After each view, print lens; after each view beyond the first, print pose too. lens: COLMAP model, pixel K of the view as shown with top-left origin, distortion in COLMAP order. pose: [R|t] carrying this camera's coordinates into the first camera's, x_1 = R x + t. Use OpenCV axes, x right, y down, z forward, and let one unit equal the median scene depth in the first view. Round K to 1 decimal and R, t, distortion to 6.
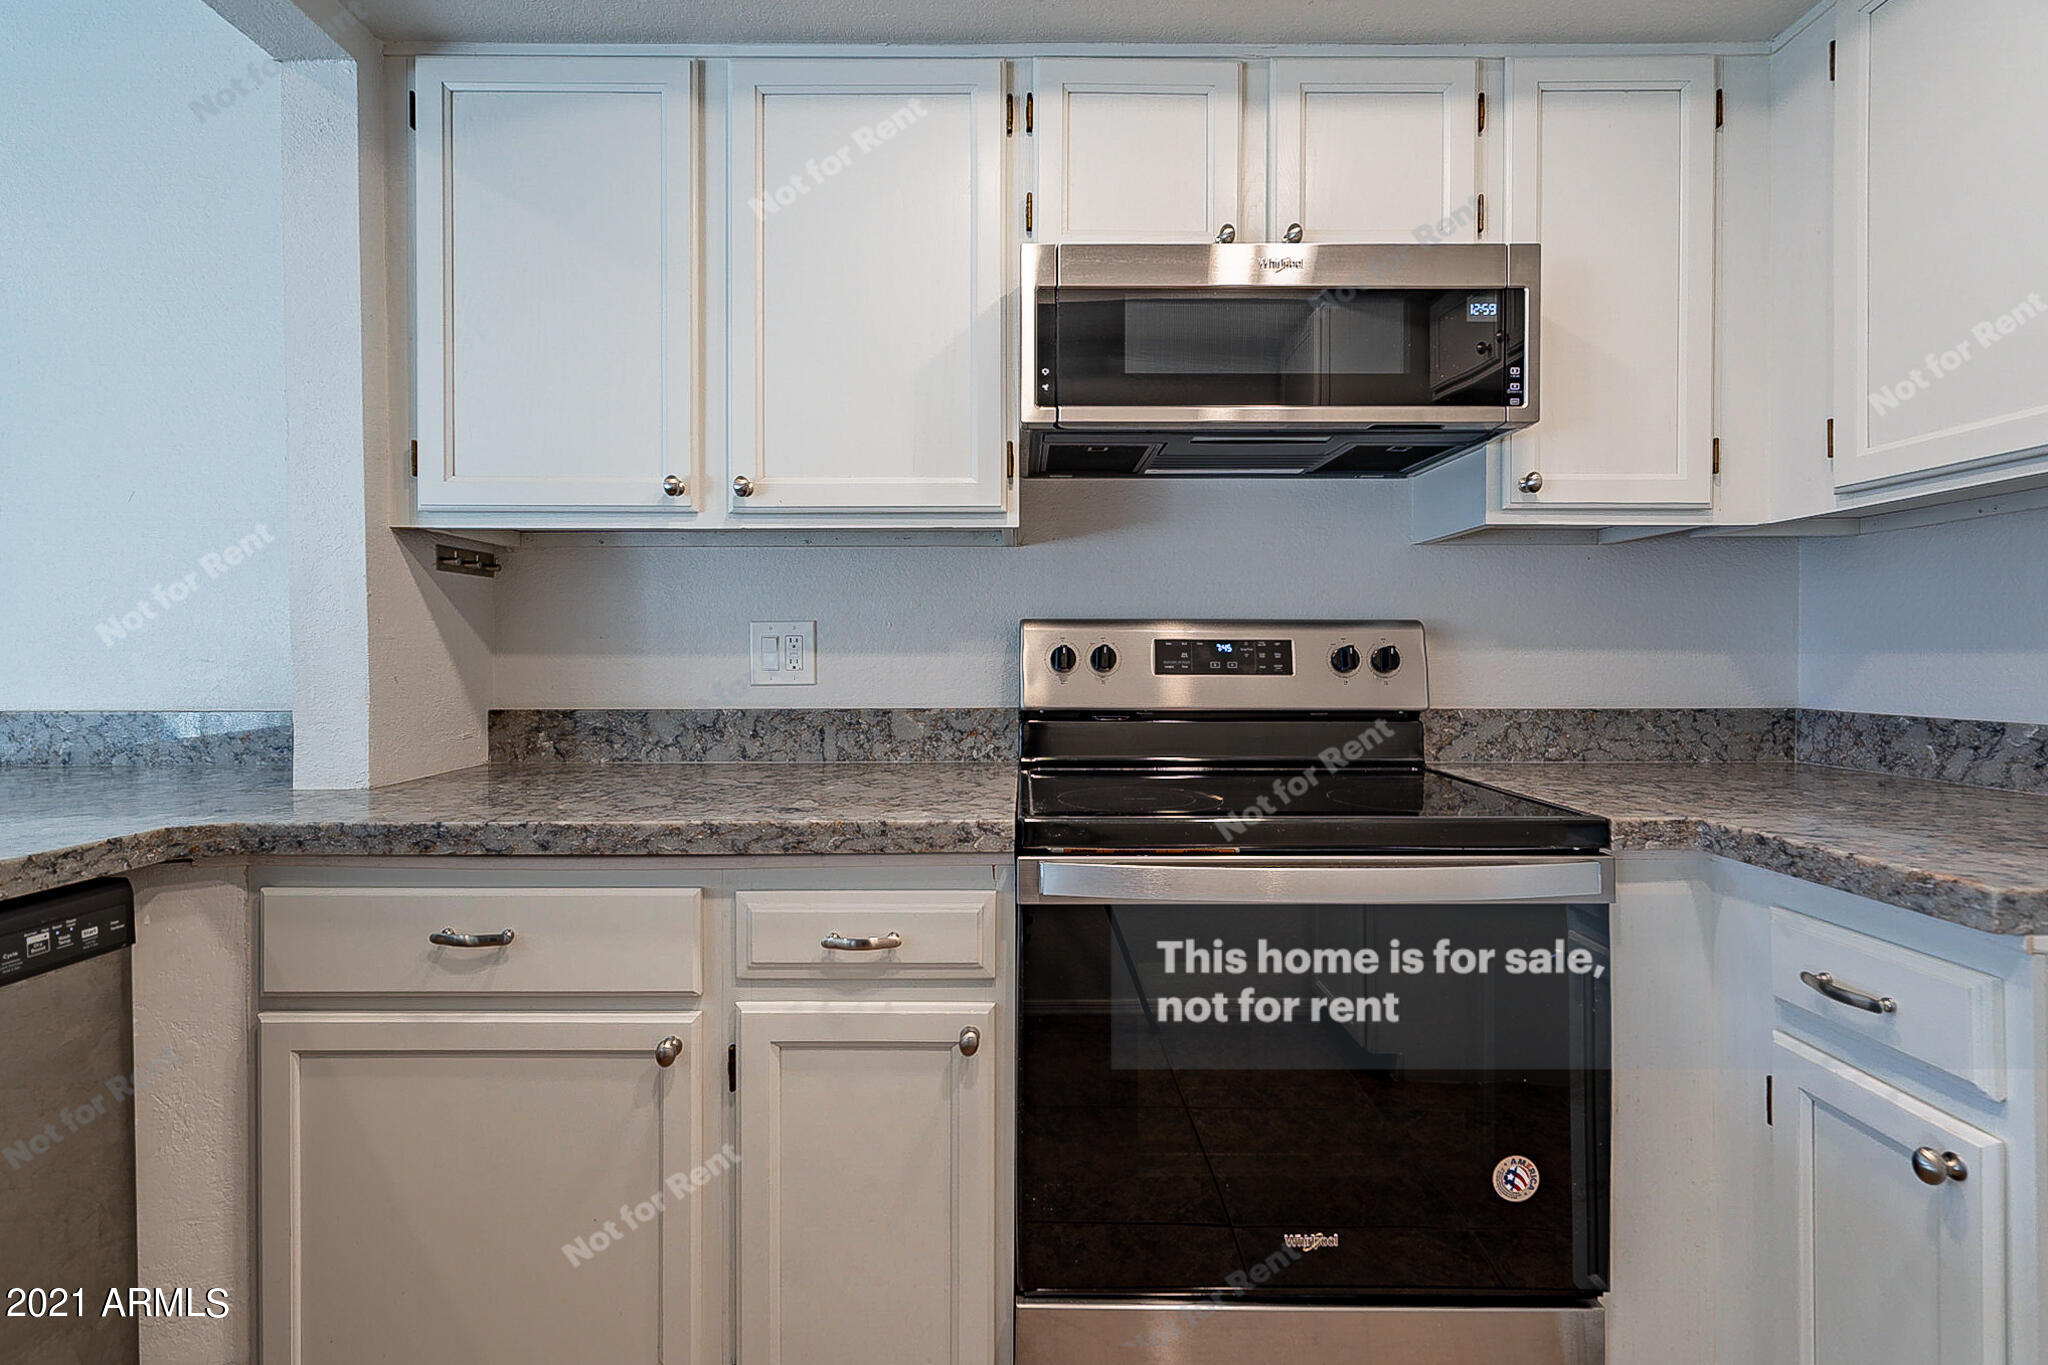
lens RADIAL K [[945.5, 0, 1013.9], [0, 945.5, 657.0], [0, 0, 1]] dist [-0.000534, 0.000919]
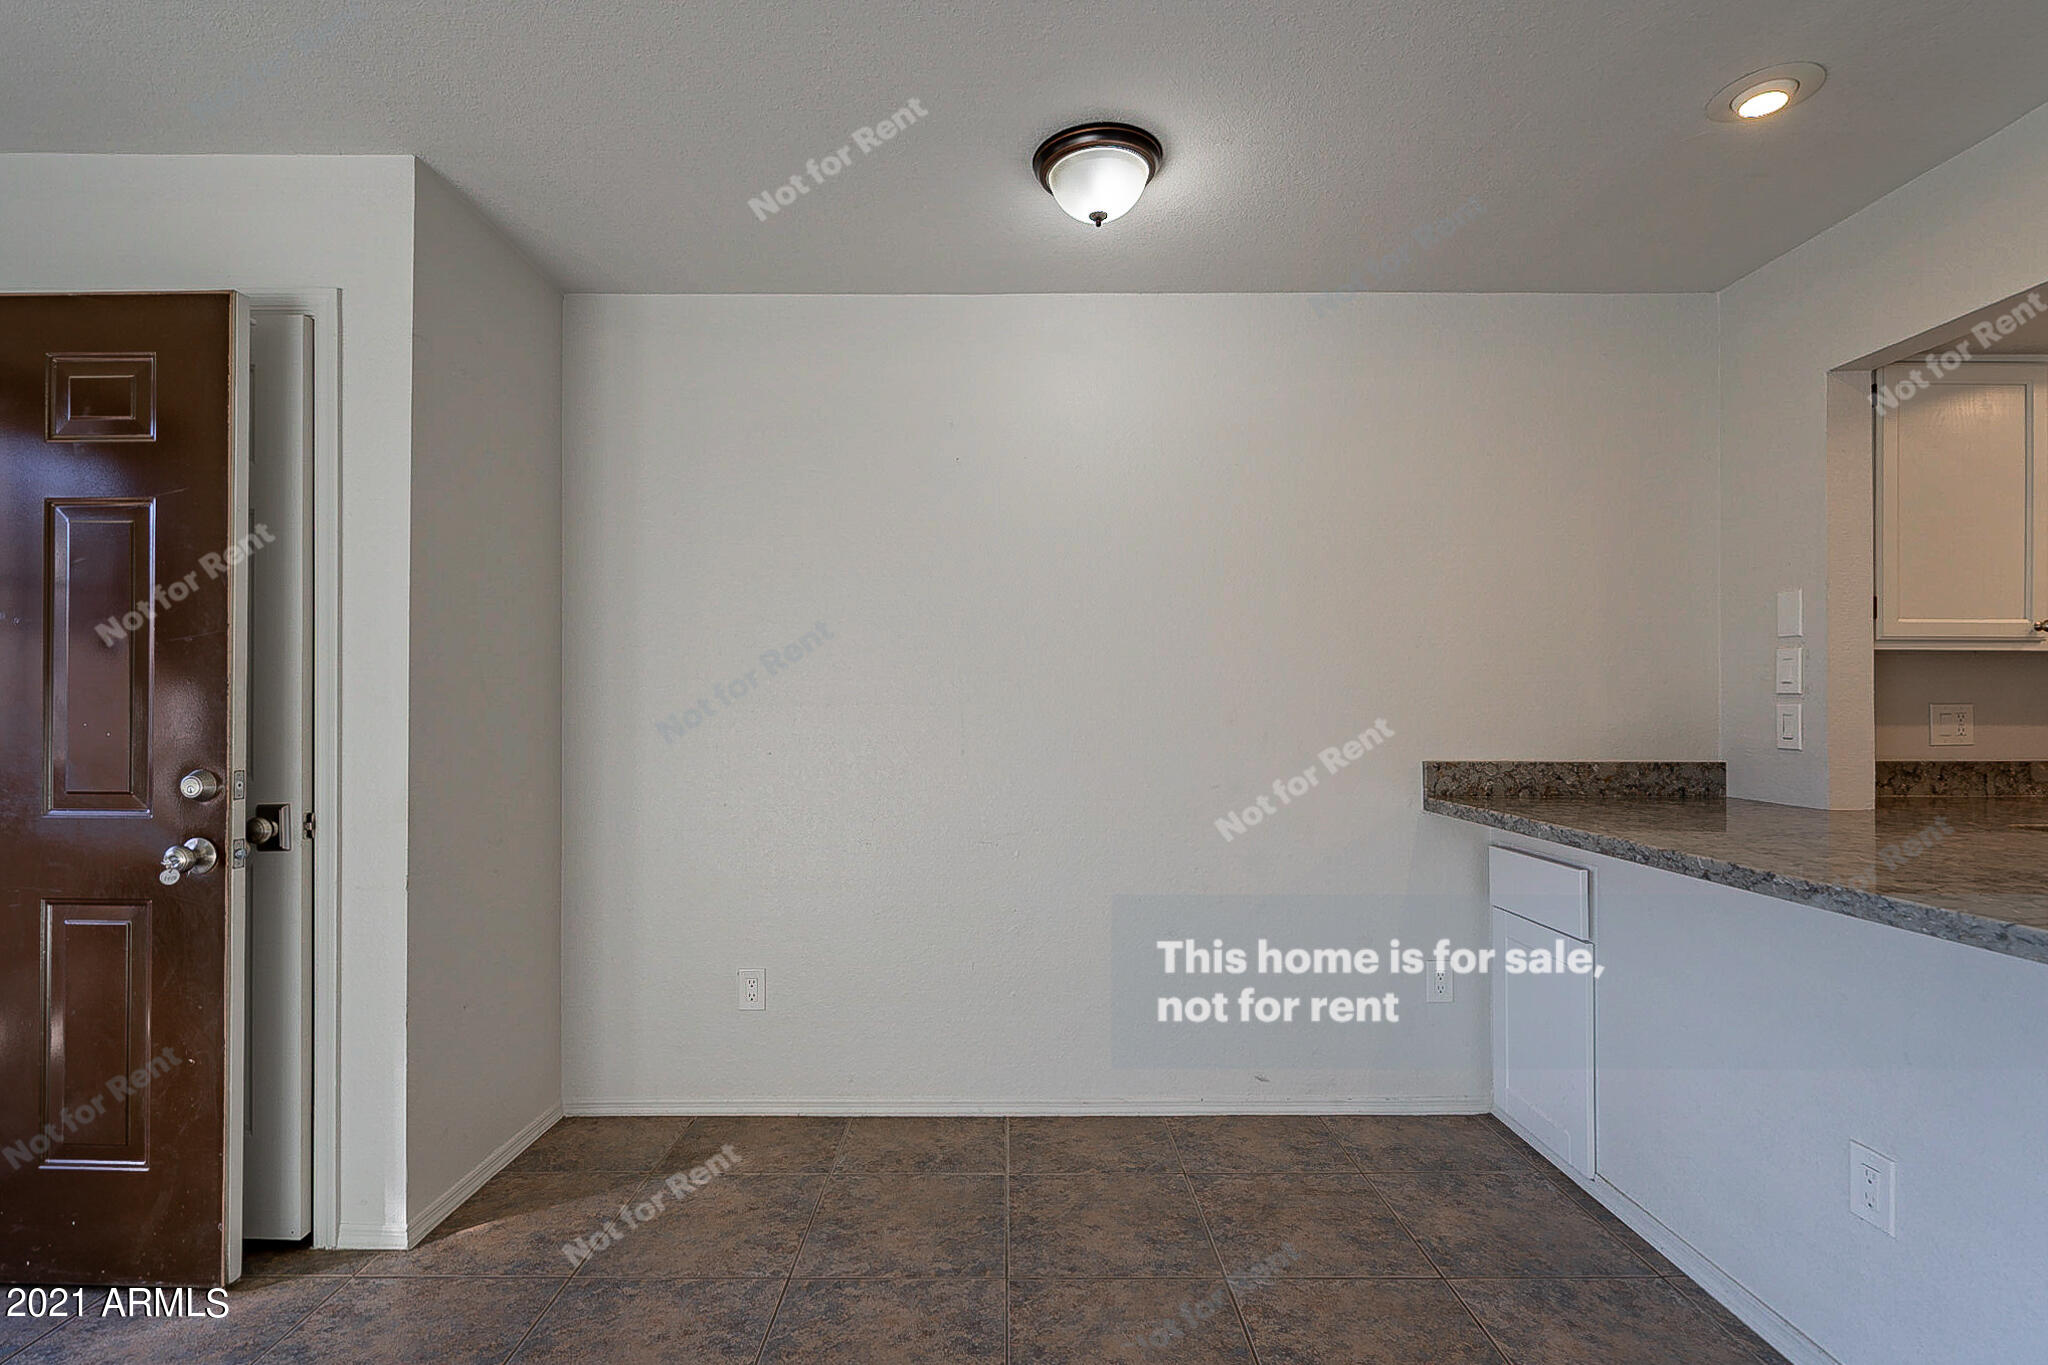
lens RADIAL K [[945.5, 0, 1013.1], [0, 945.5, 698.1], [0, 0, 1]] dist [-0.000534, 0.000919]
pose [[0.999997, 0.002582, -0.000344, -2.000081], [-0.002585, 0.999946, -0.010033, -0.030992], [0.000318, 0.010034, 0.999950, -0.590800]]
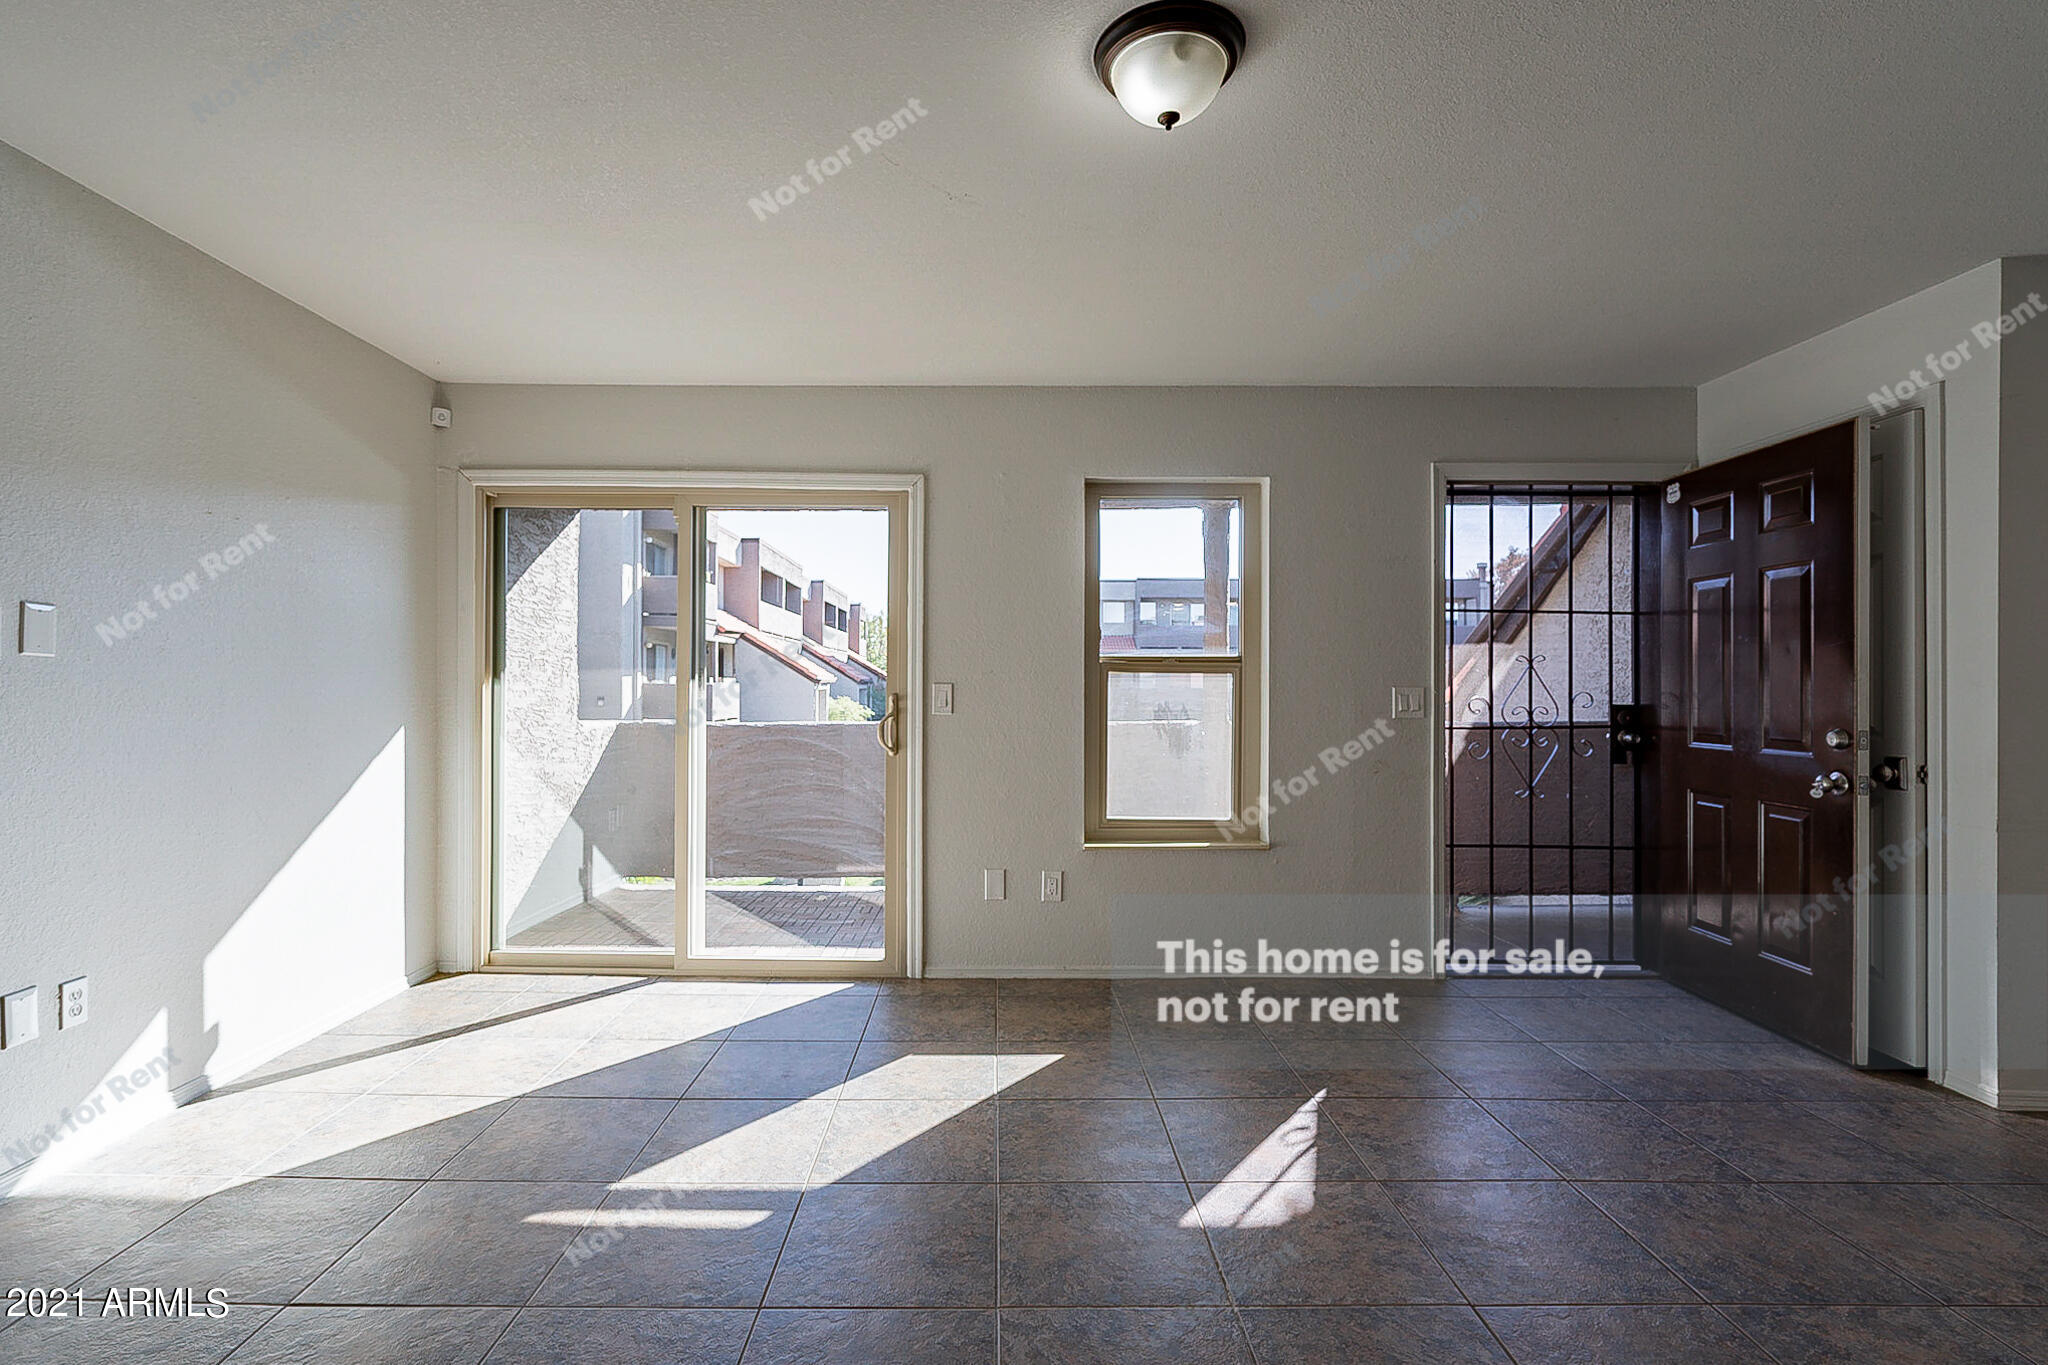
lens RADIAL K [[945.5, 0, 1003.8], [0, 945.5, 687.2], [0, 0, 1]] dist [-0.000534, 0.000919]
pose [[0.009495, 0.003311, -0.999949, -1.184460], [-0.003261, 0.999989, 0.003280, -0.033610], [0.999950, 0.003230, 0.009506, -1.059345]]
